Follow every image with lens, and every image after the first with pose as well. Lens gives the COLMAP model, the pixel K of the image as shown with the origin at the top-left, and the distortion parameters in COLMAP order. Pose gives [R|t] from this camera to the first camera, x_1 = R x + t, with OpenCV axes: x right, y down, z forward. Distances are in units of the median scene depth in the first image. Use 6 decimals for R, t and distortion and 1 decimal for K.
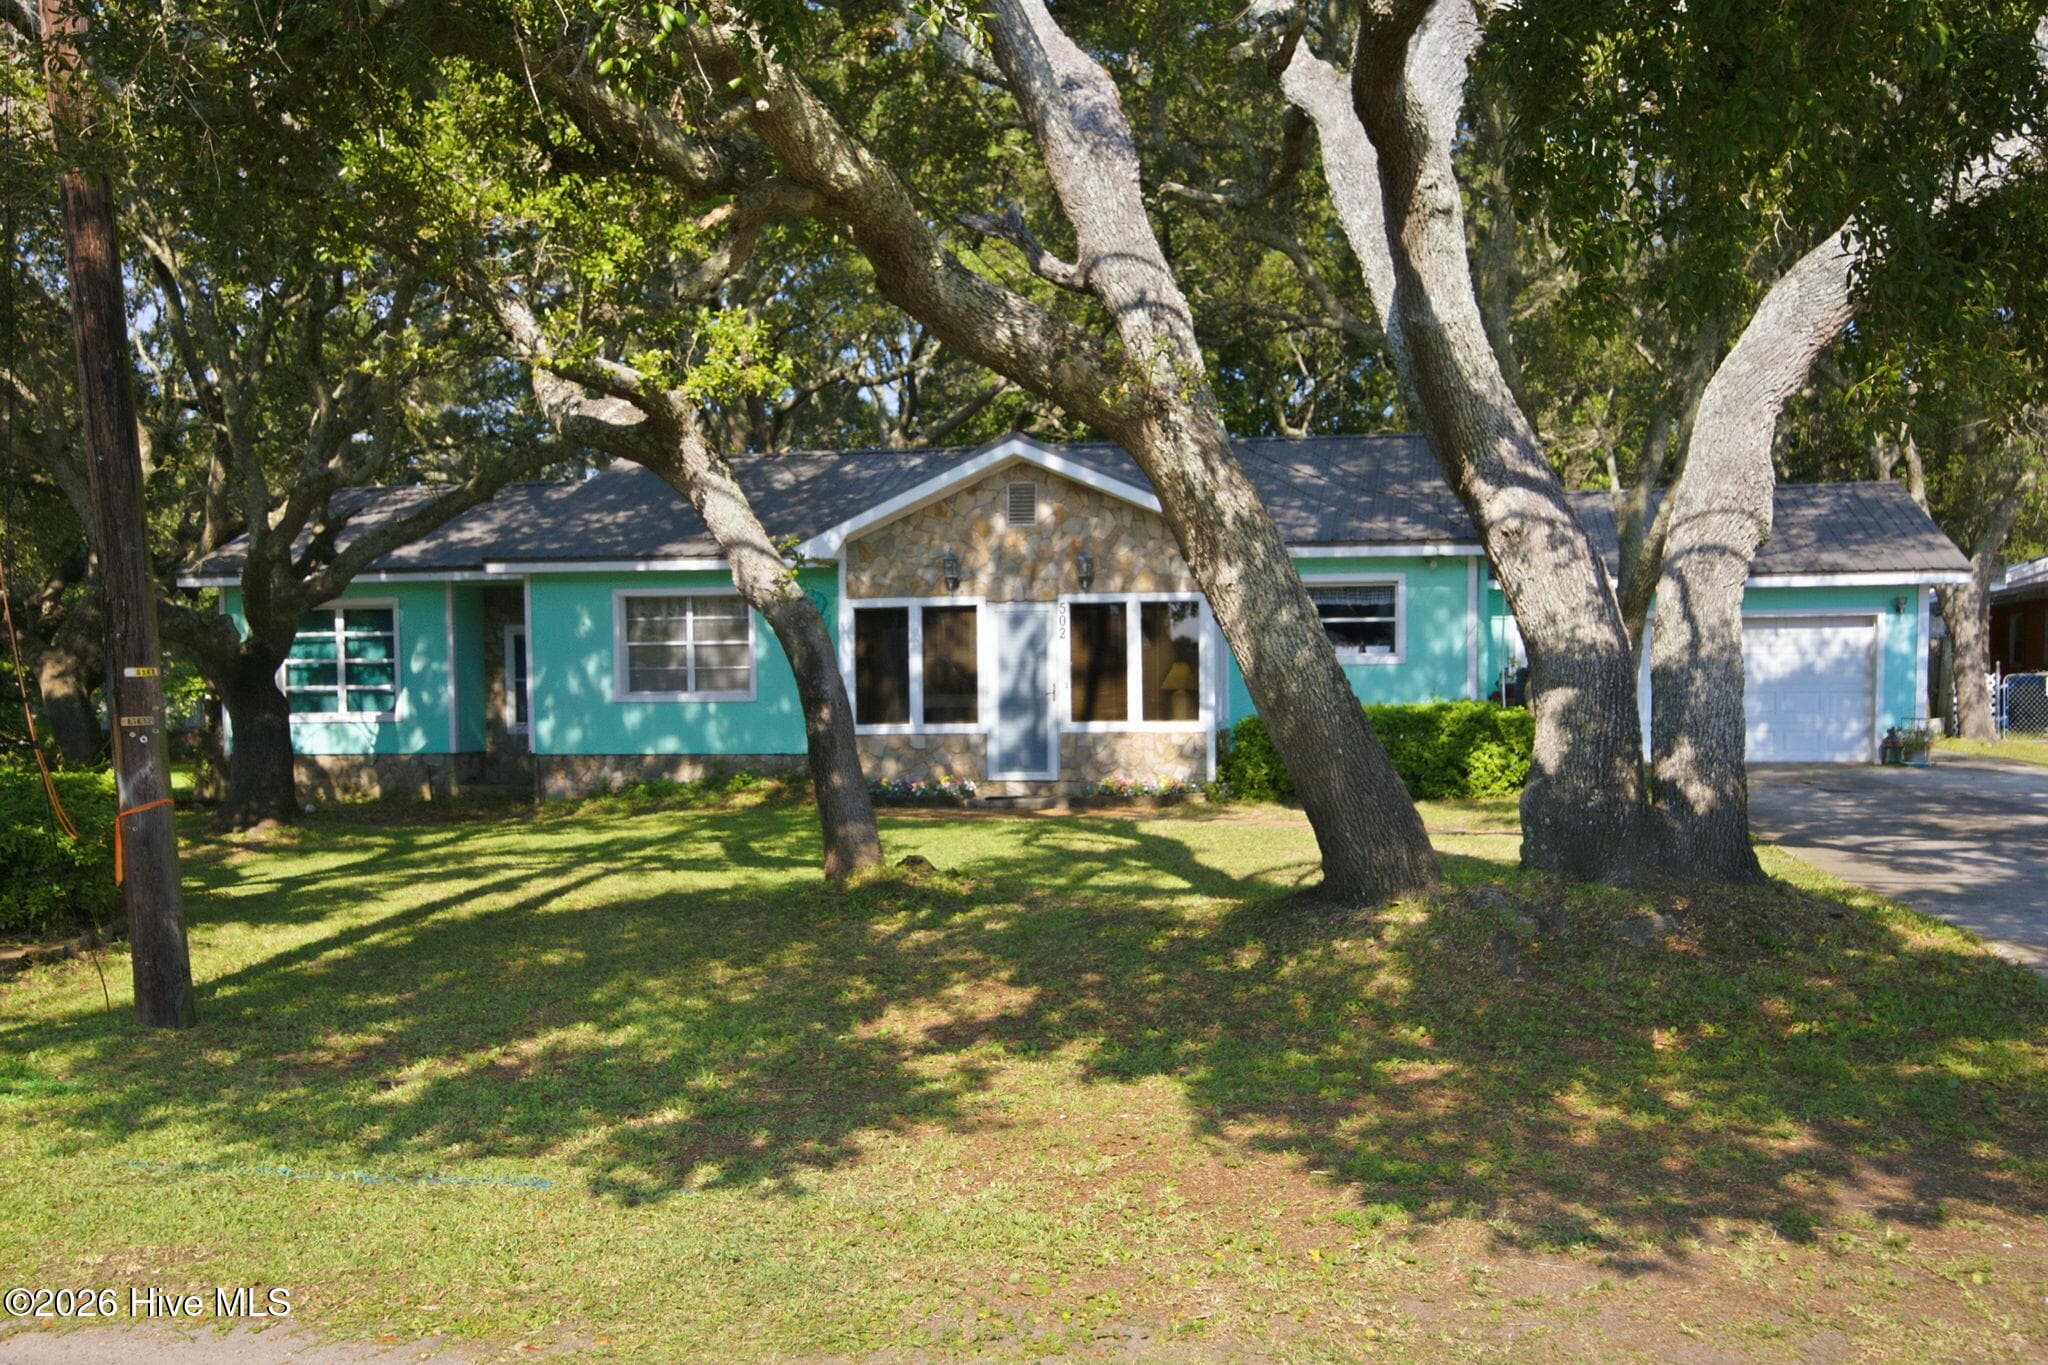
lens RADIAL K [[1775.9, 0, 1024.0], [0, 1775.9, 682.5], [0, 0, 1]] dist [-0.007181, -0.004194]
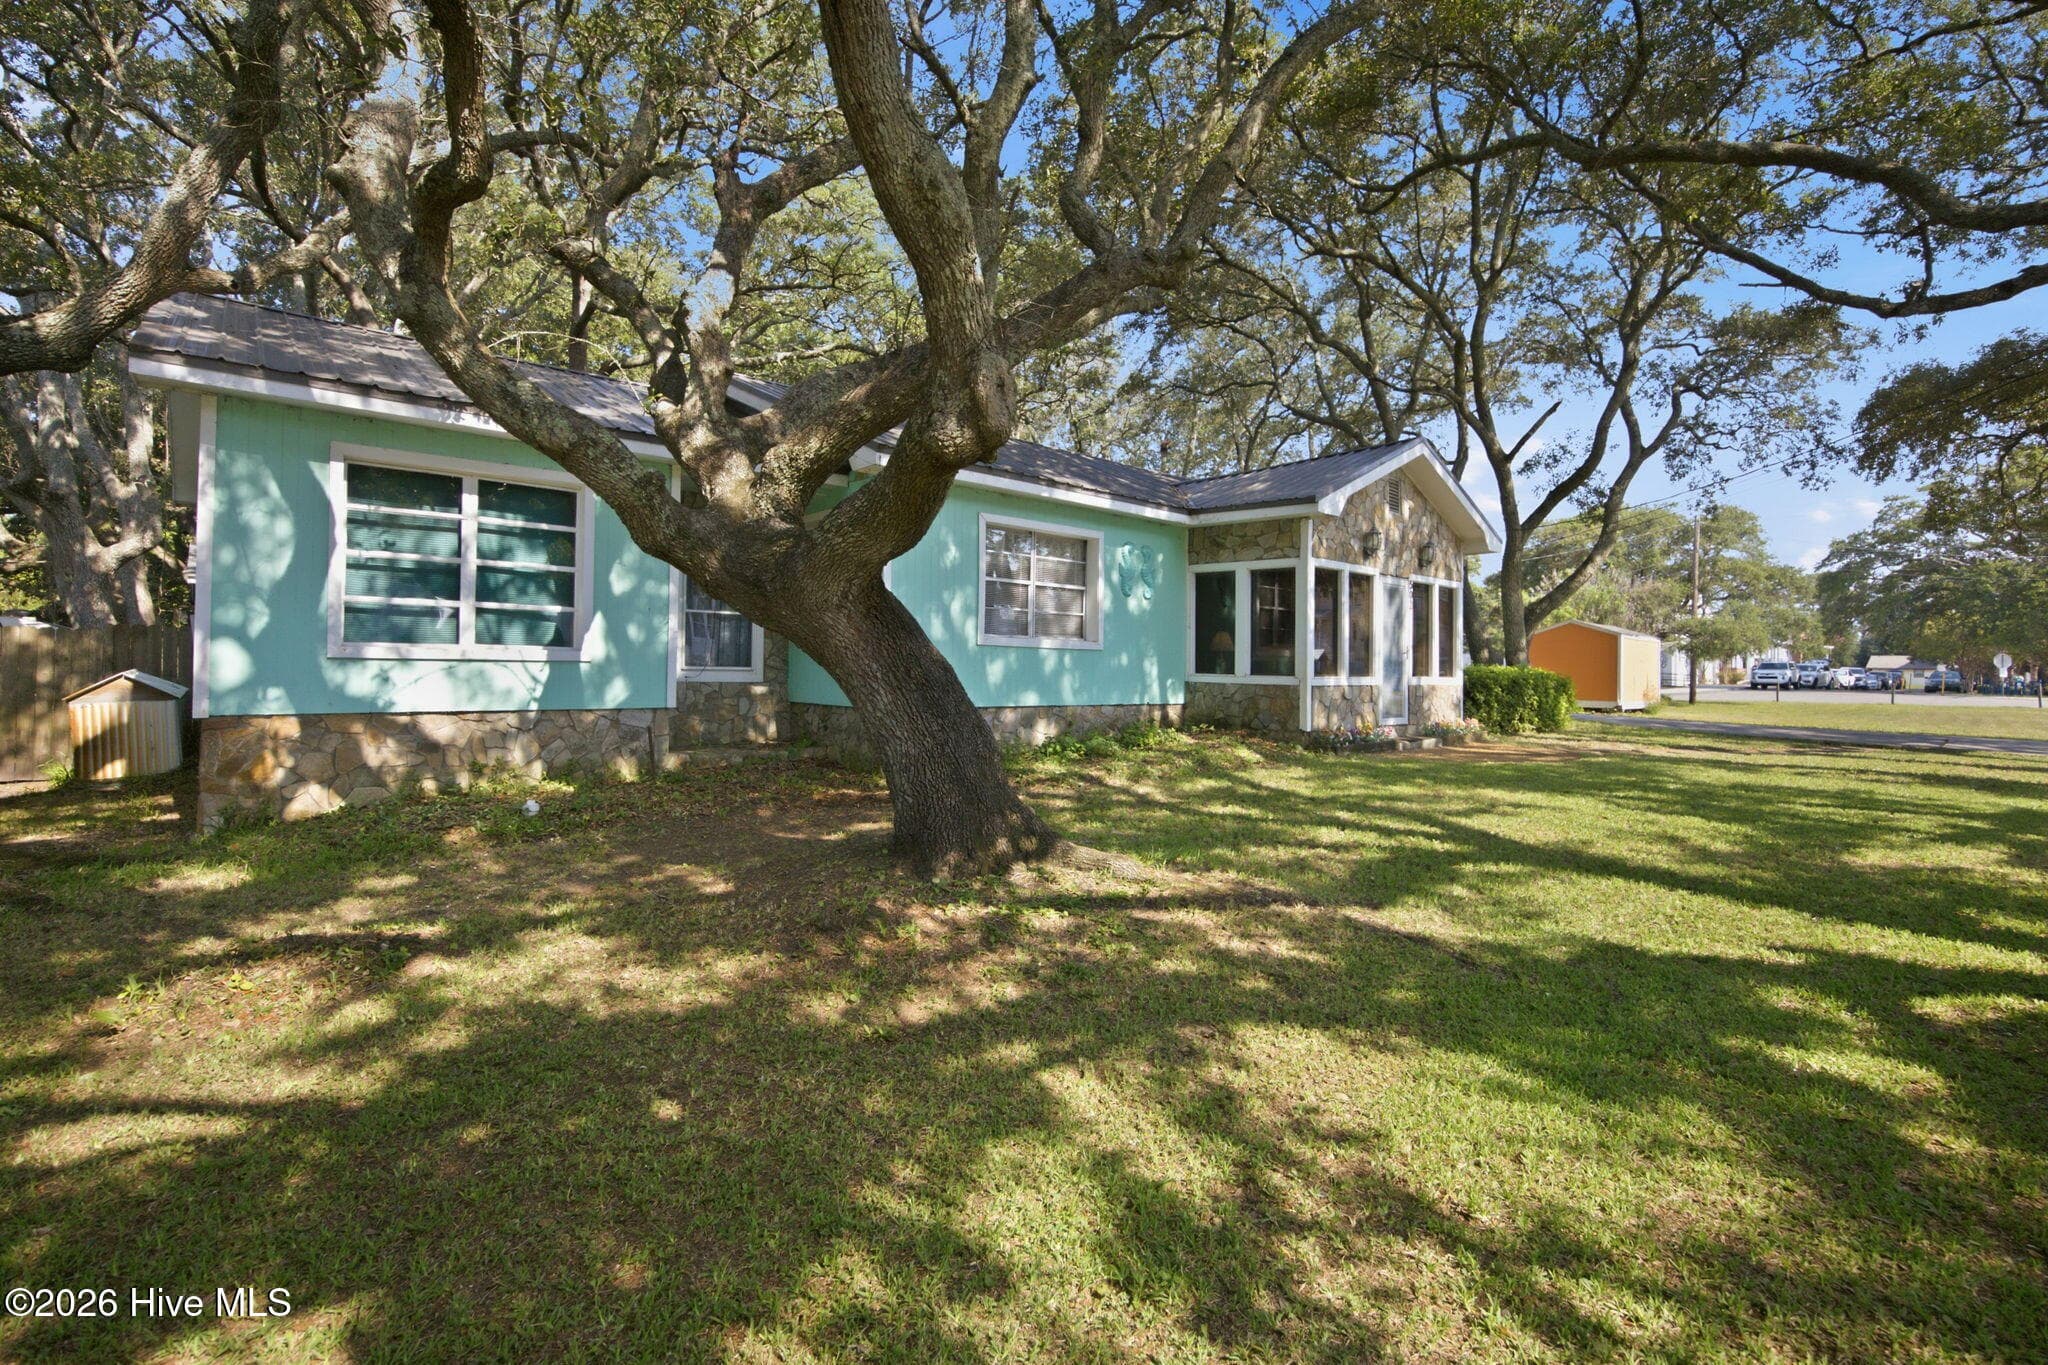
lens RADIAL K [[1007.1, 0, 1024.0], [0, 1007.1, 682.5], [0, 0, 1]] dist [-0.029942, 0.000684]
pose [[0.576872, 0.016550, 0.816667, -0.667505], [-0.018607, 0.999802, -0.007118, 0.034171], [-0.816622, -0.011090, 0.577066, 0.772975]]
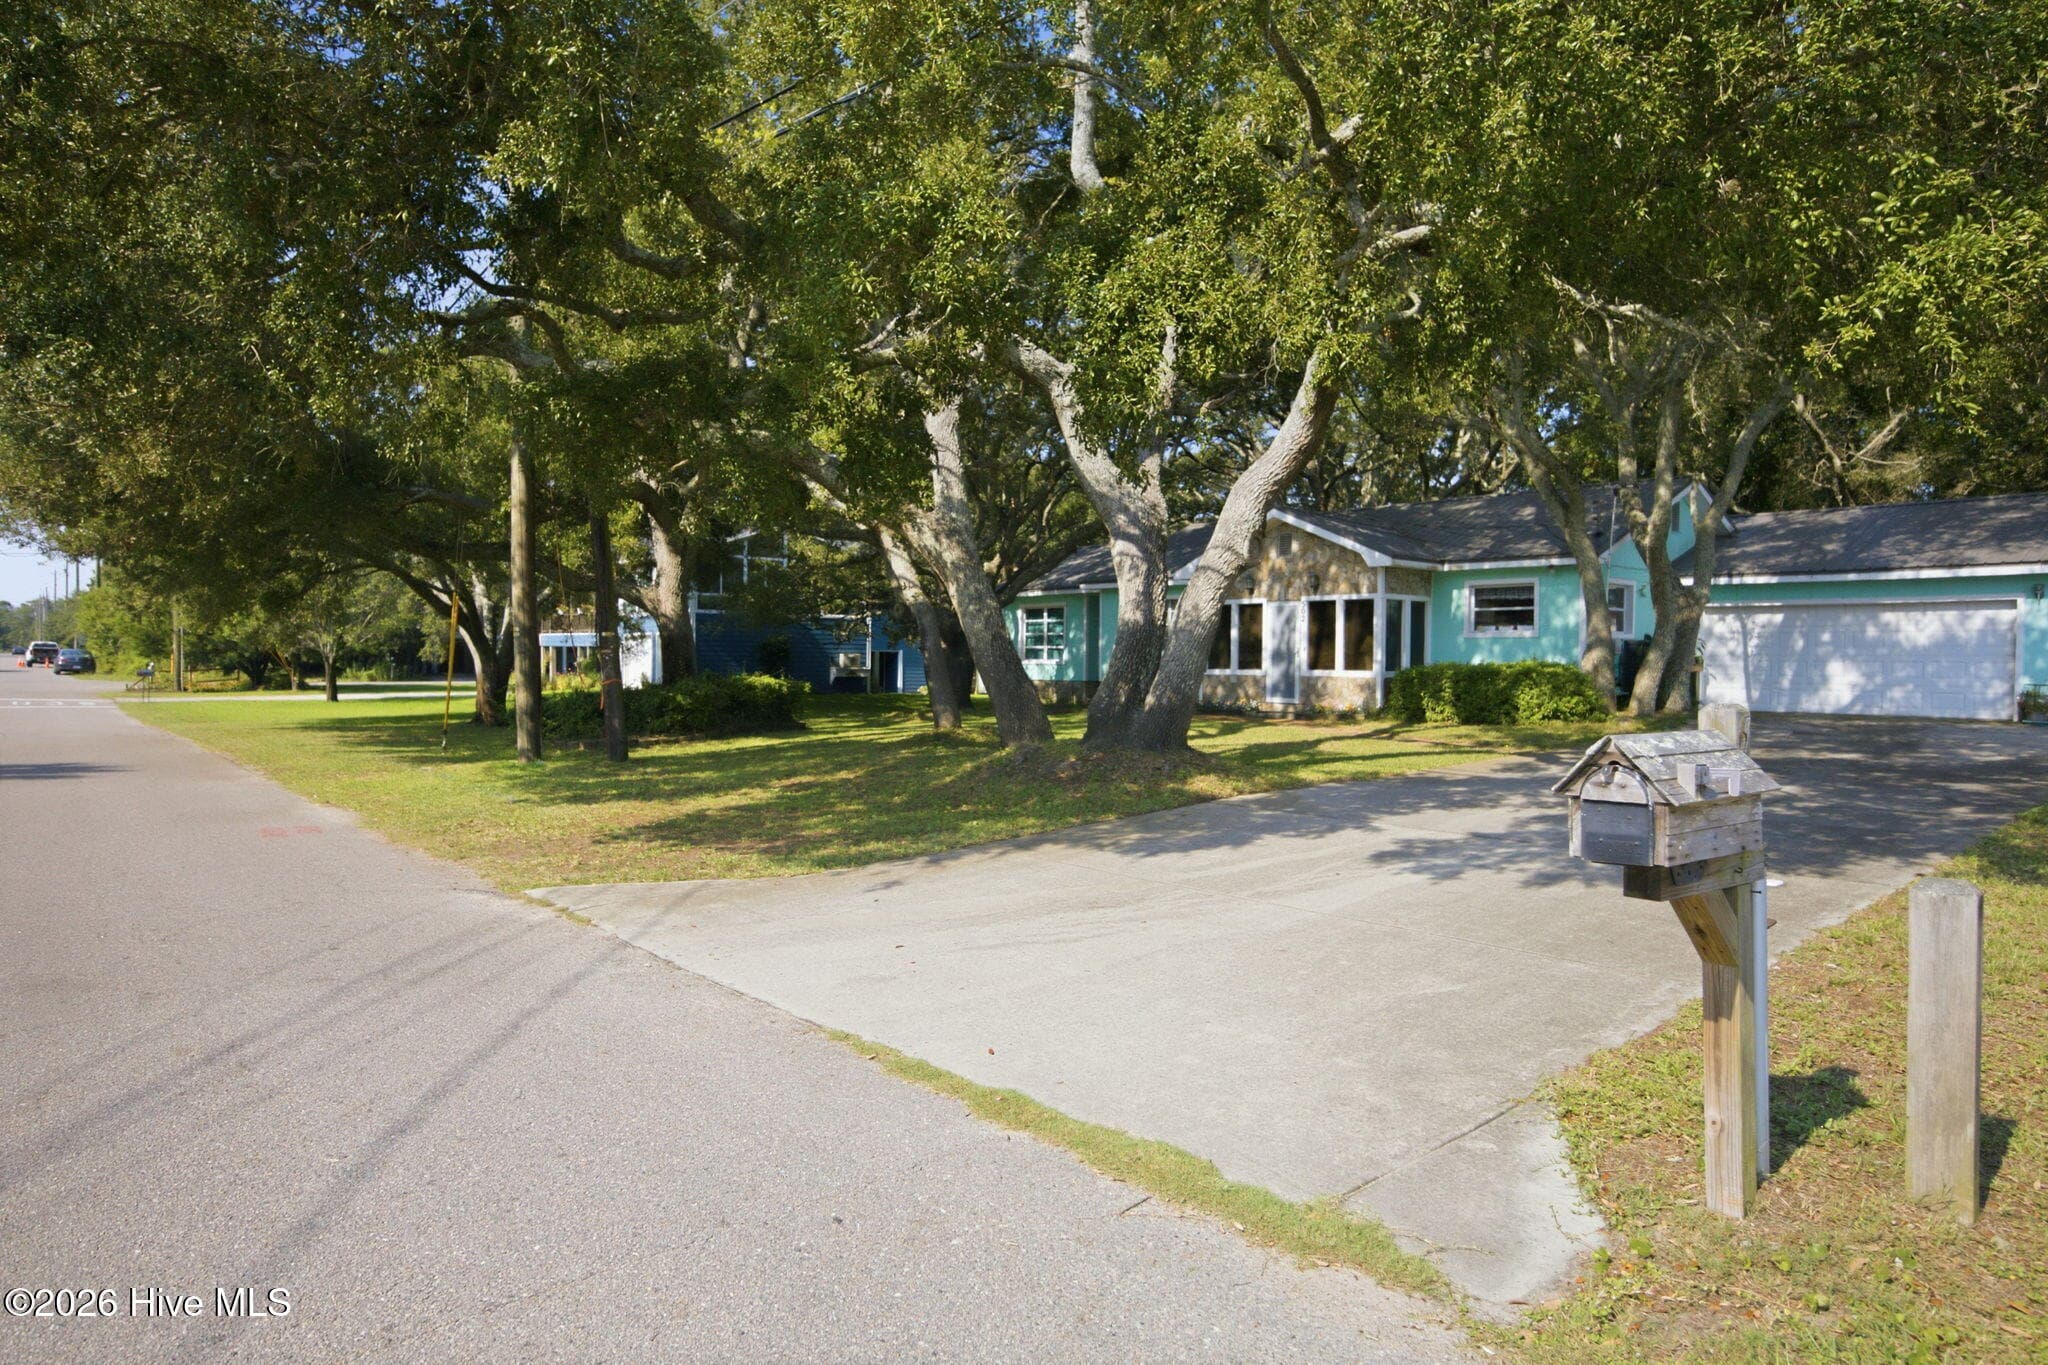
lens RADIAL K [[1090.4, 0, 1024.0], [0, 1090.4, 682.5], [0, 0, 1]] dist [-0.005170, -0.000048]
pose [[0.793522, 0.030710, -0.607766, 0.427933], [-0.013425, 0.999366, 0.032969, 0.003484], [0.608394, -0.018002, 0.793431, -0.005092]]
